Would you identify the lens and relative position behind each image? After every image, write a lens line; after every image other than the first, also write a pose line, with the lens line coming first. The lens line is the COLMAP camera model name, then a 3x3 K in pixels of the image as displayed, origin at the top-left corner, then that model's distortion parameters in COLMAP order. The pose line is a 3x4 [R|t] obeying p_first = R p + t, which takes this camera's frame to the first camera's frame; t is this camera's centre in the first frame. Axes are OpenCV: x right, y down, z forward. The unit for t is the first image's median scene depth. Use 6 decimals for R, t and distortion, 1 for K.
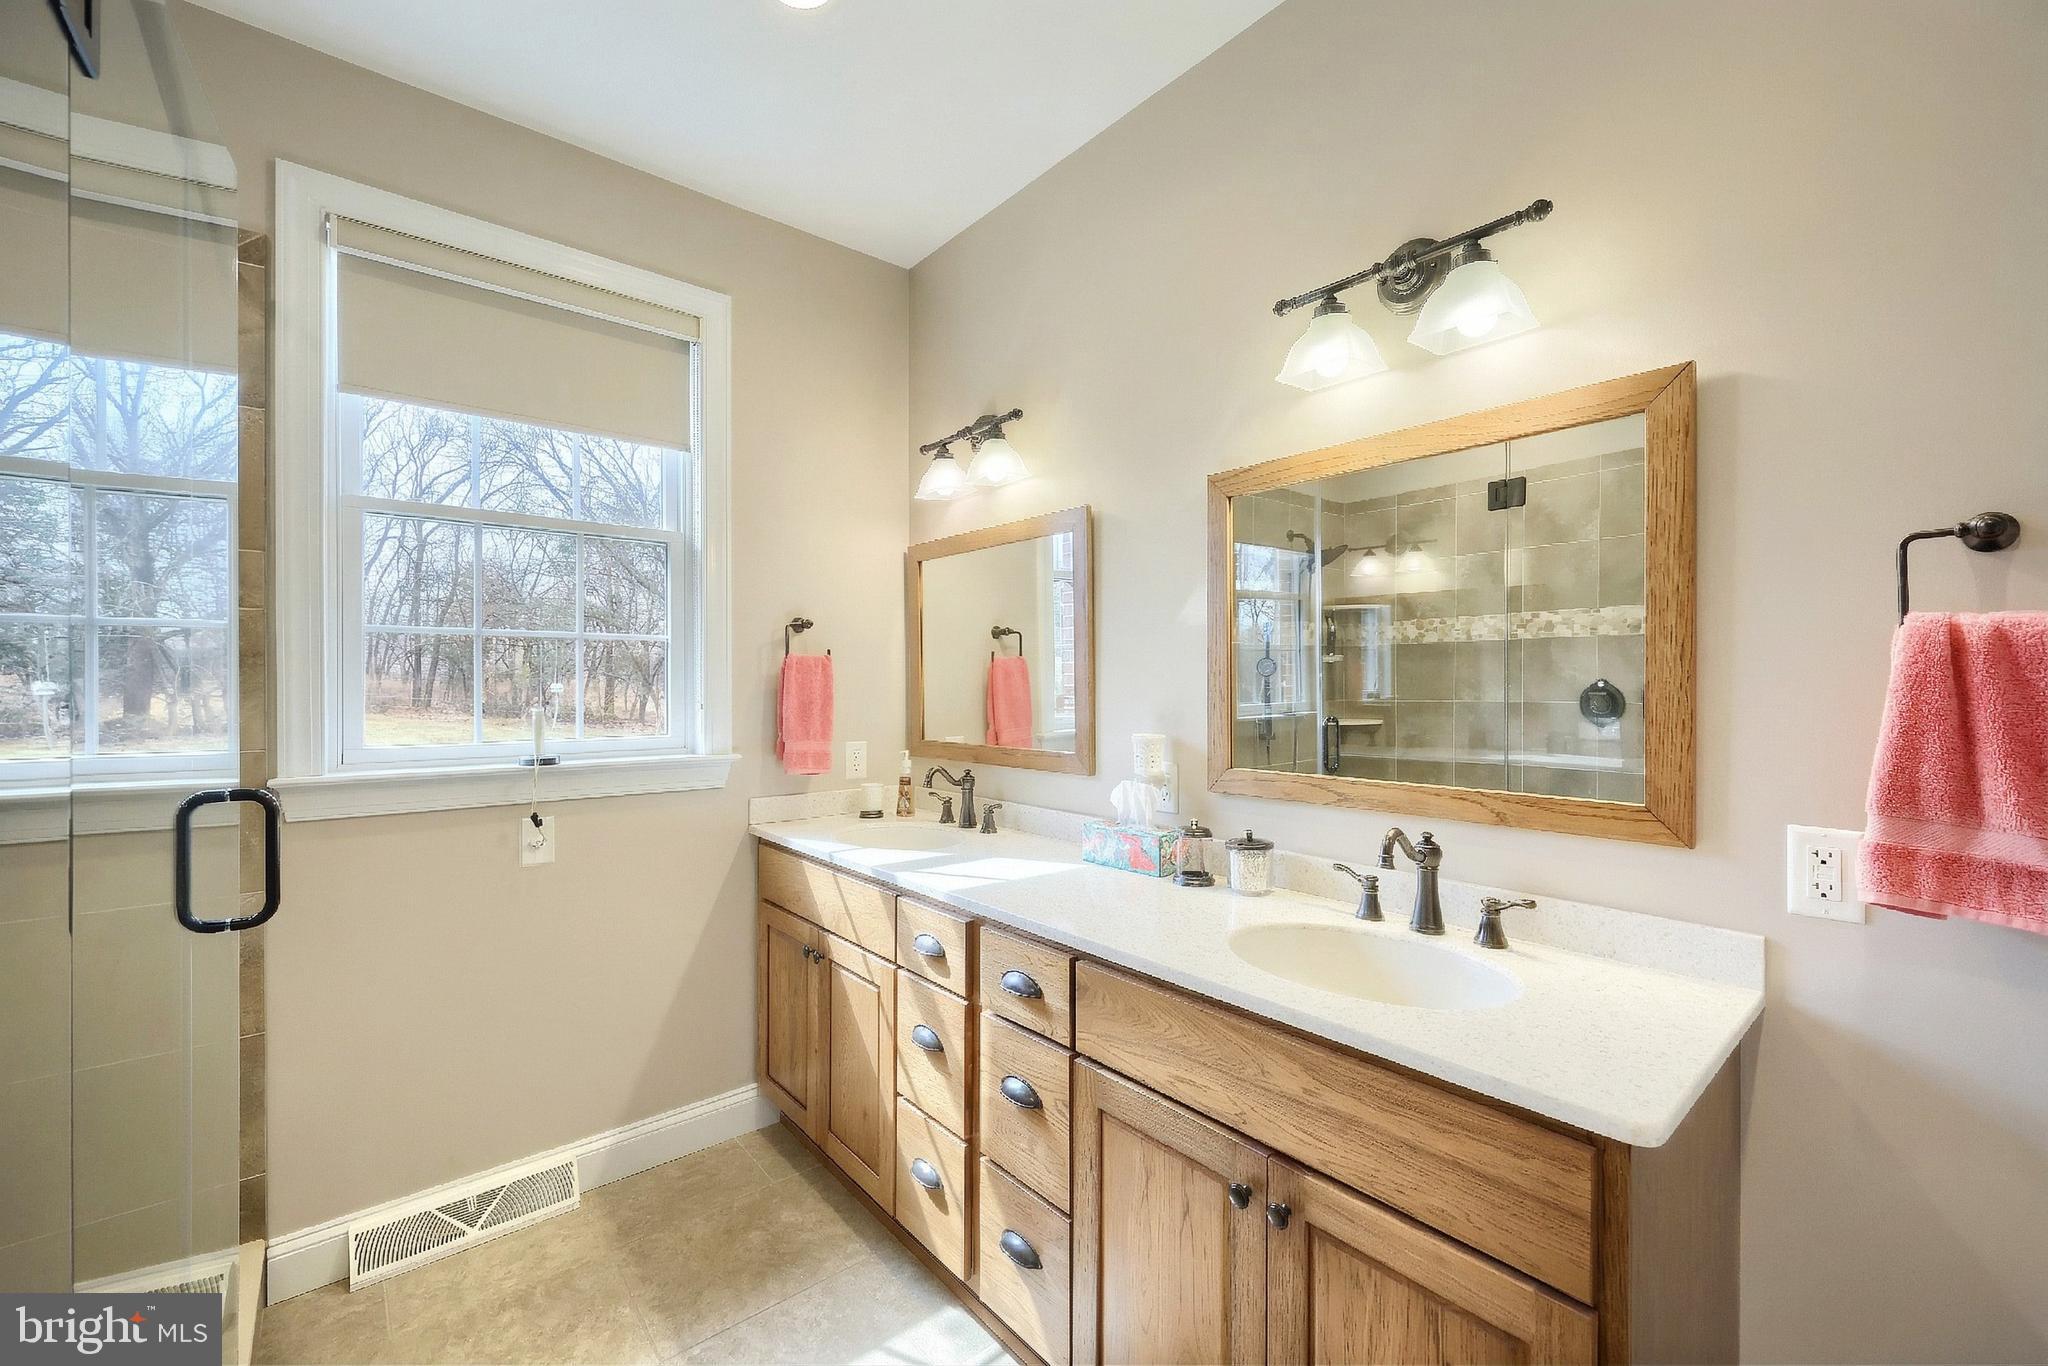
lens RADIAL K [[830.2, 0, 1014.8], [0, 830.2, 684.3], [0, 0, 1]] dist [0.002088, 0.000387]
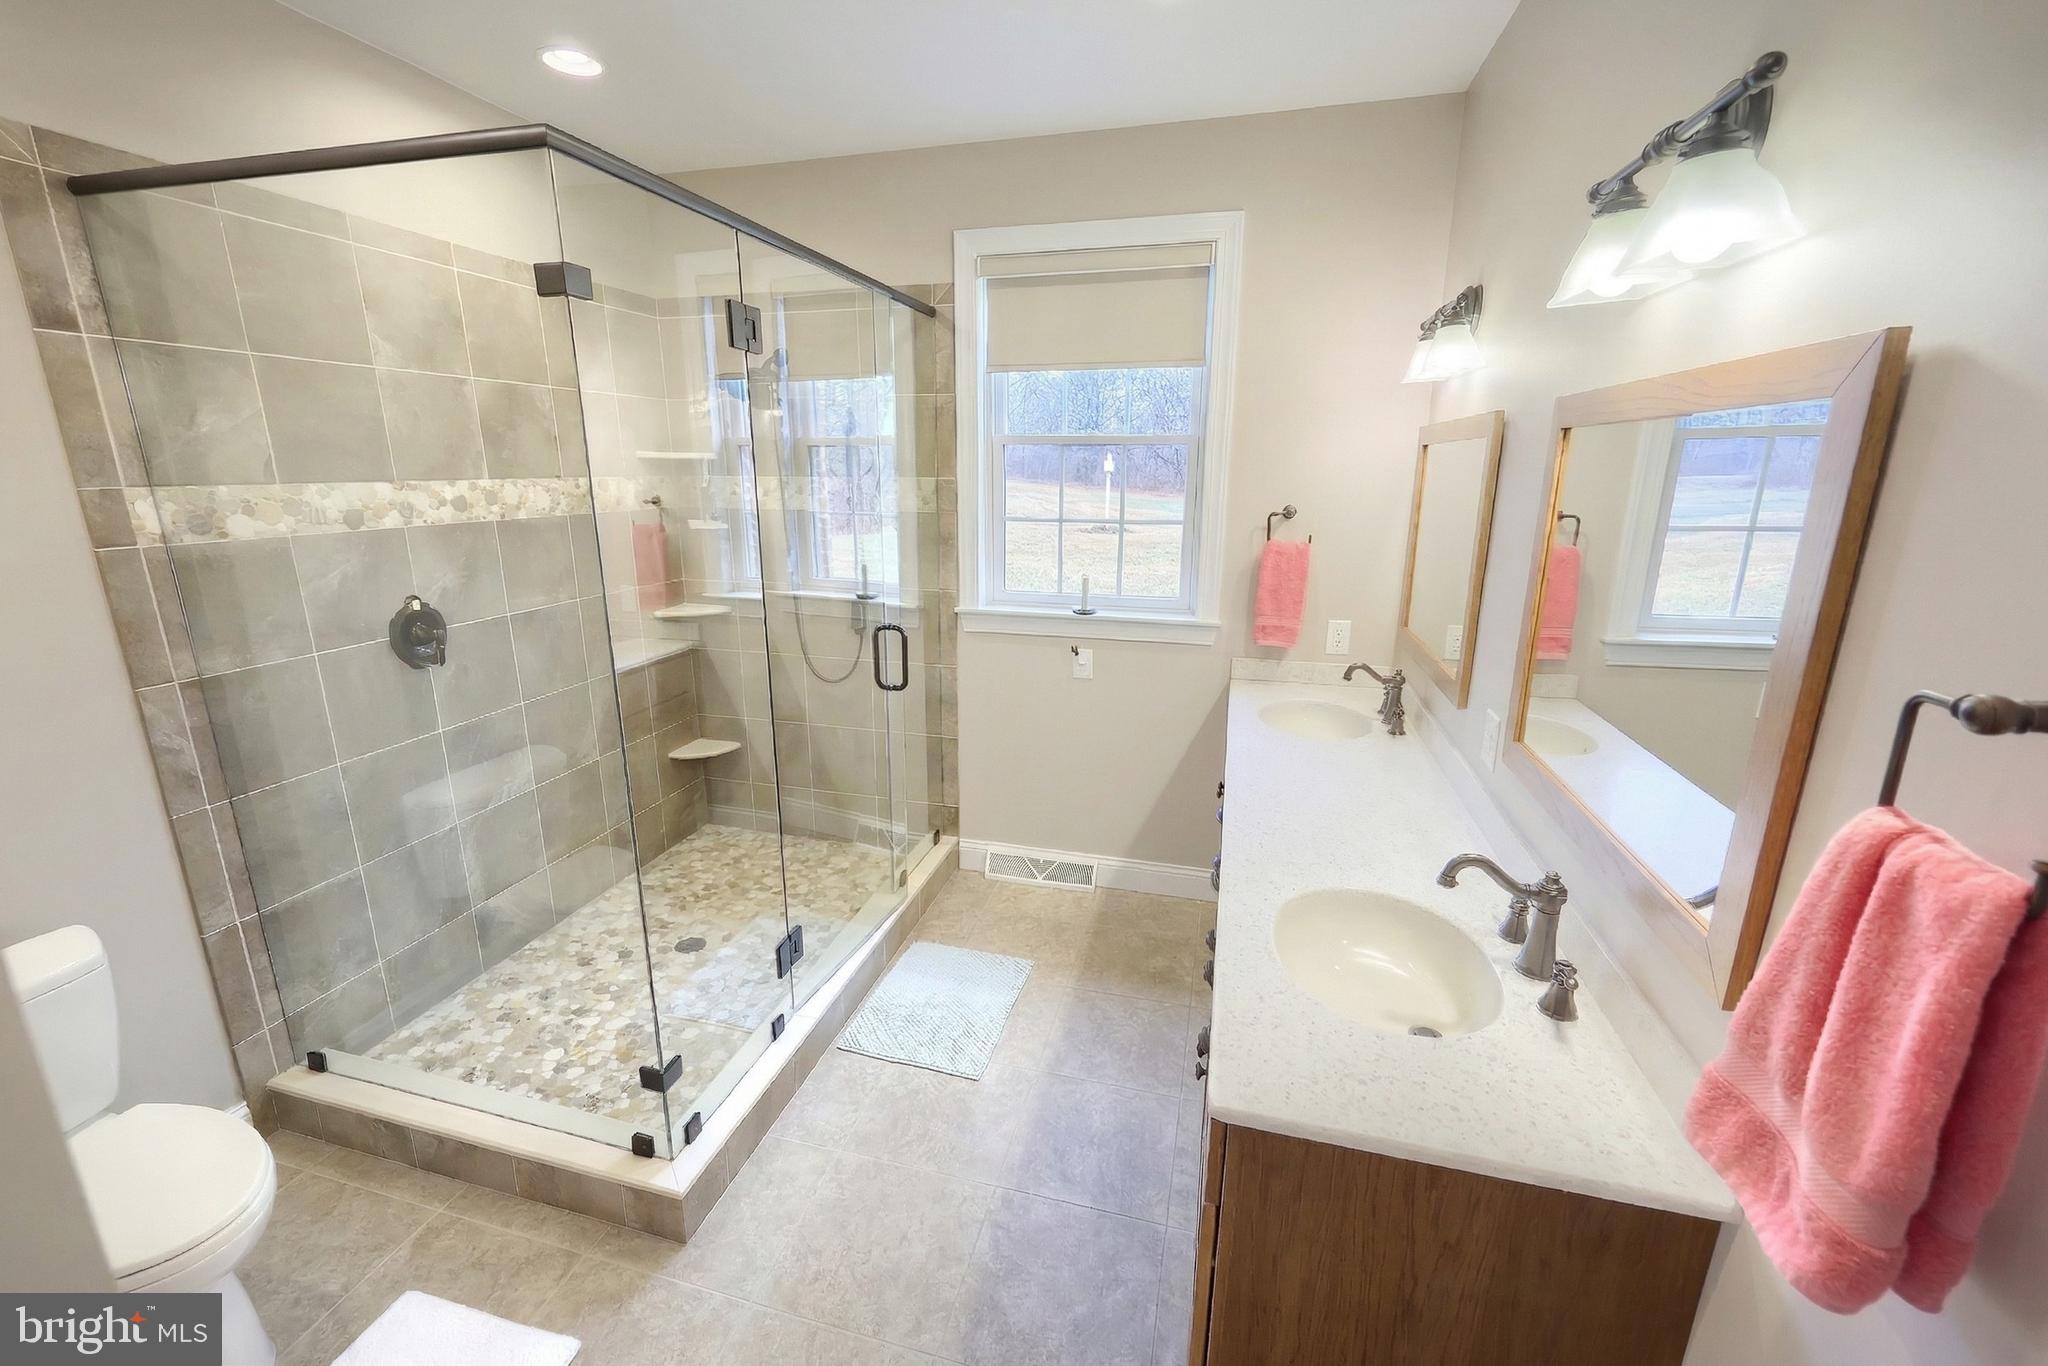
lens RADIAL K [[830.2, 0, 1014.8], [0, 830.2, 684.3], [0, 0, 1]] dist [0.002088, 0.000387]
pose [[0.573510, 0.213742, -0.790823, 0.575724], [-0.003593, 0.966009, 0.258485, -0.170080], [0.819190, -0.145402, 0.554784, 0.057537]]
